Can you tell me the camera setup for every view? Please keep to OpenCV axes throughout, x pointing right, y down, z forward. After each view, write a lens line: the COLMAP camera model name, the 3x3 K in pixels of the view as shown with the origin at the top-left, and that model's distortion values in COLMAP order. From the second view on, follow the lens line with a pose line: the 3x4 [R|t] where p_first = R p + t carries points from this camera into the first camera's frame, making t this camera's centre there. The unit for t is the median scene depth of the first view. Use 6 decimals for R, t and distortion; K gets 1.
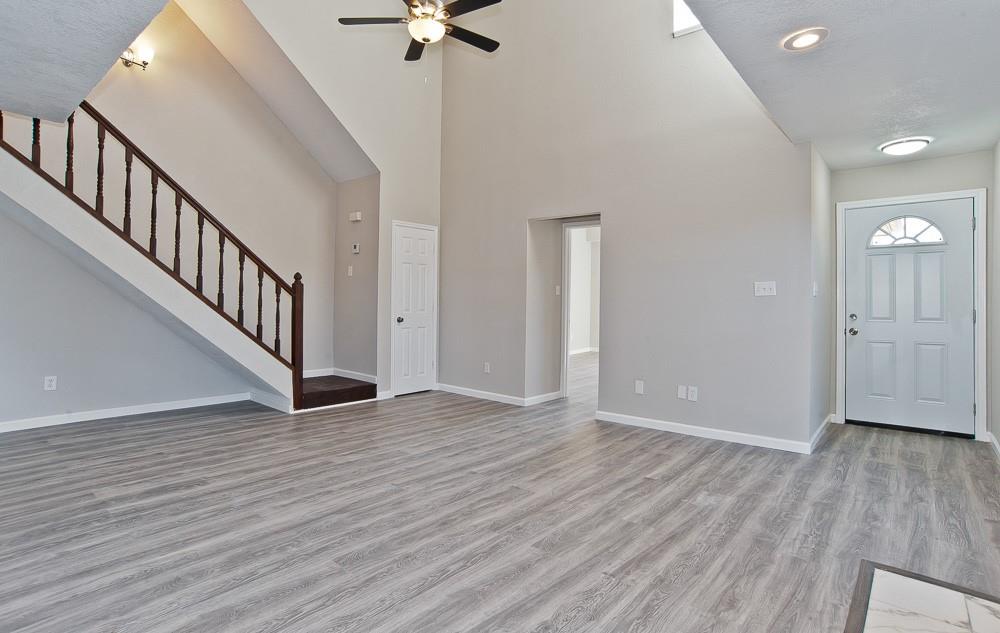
lens RADIAL K [[506.3, 0, 500.1], [0, 506.3, 294.0], [0, 0, 1]] dist [-0.052670, 0.022641]
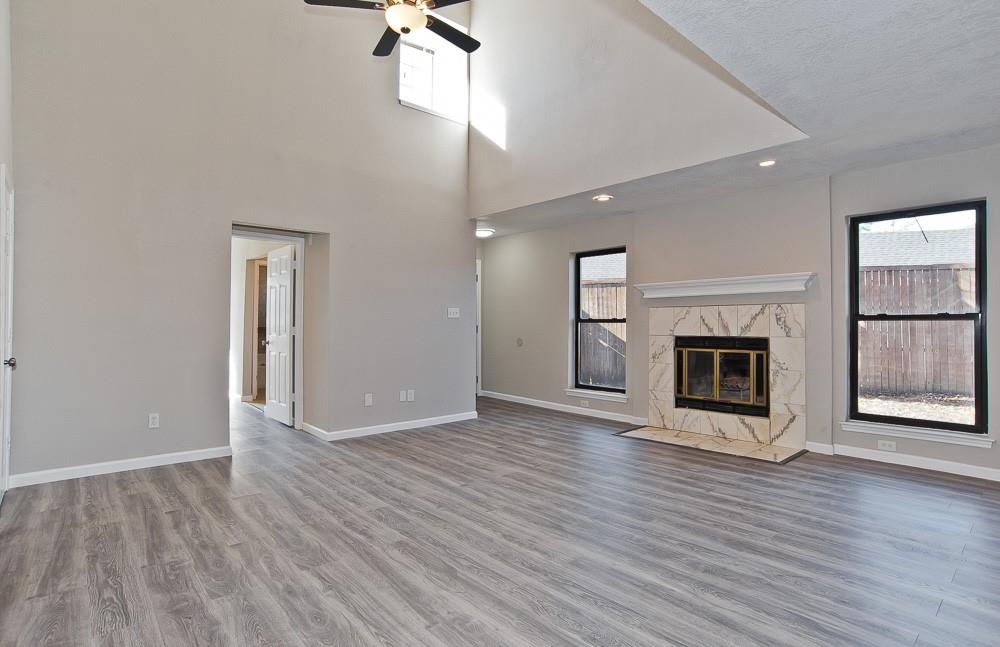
lens RADIAL K [[503.5, 0, 507.9], [0, 503.5, 314.8], [0, 0, 1]] dist [-0.051735, 0.017477]
pose [[0.131591, 0.006454, 0.991283, -1.283677], [-0.014793, 0.999880, -0.004546, -0.002035], [-0.991194, -0.014066, 0.131671, 0.910361]]
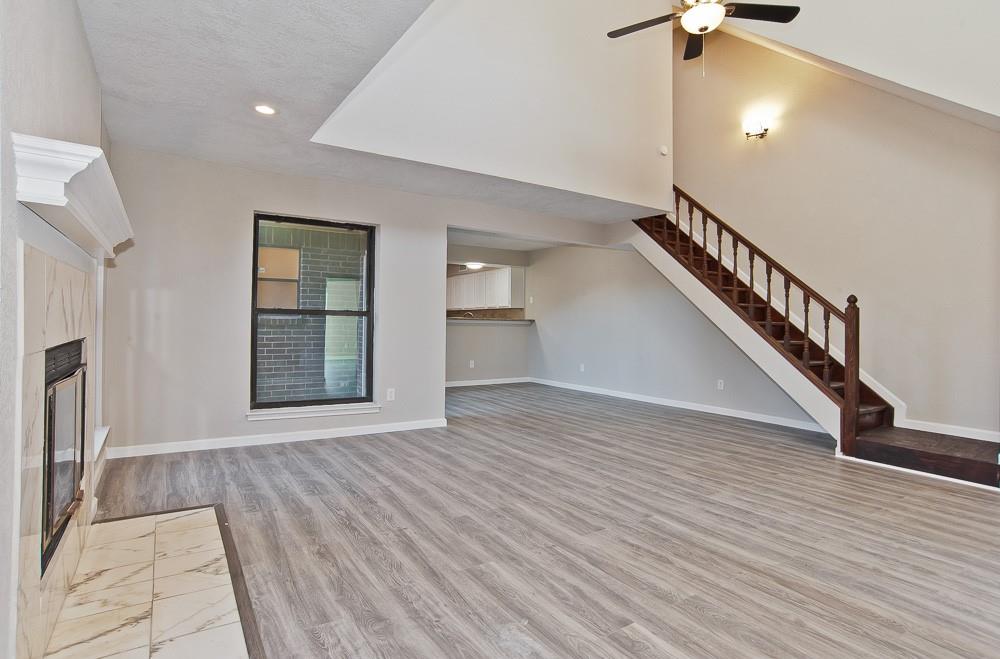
lens RADIAL K [[507.8, 0, 490.9], [0, 507.8, 340.7], [0, 0, 1]] dist [-0.056783, 0.005170]
pose [[-0.291270, 0.017385, -0.956483, 1.013446], [-0.003608, 0.999808, 0.019272, 0.037232], [0.956634, 0.009064, -0.291152, 1.163613]]
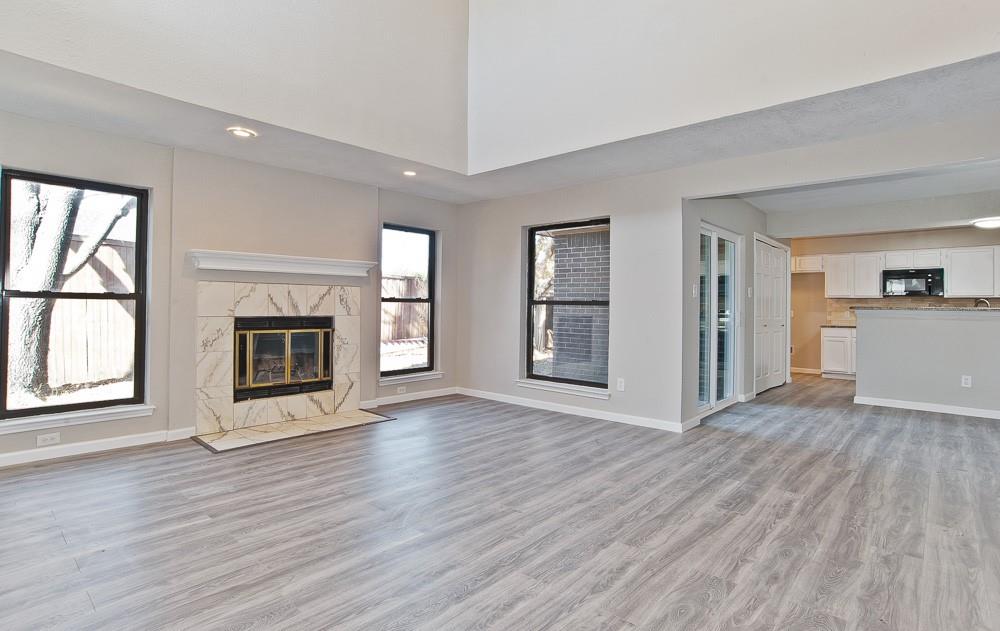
lens RADIAL K [[506.3, 0, 499.3], [0, 506.3, 299.3], [0, 0, 1]] dist [-0.052670, 0.022641]
pose [[-0.999133, -0.020613, 0.036181, -0.218882], [-0.021762, 0.999262, -0.031659, 0.035669], [-0.035502, -0.032419, -0.998844, 2.064170]]
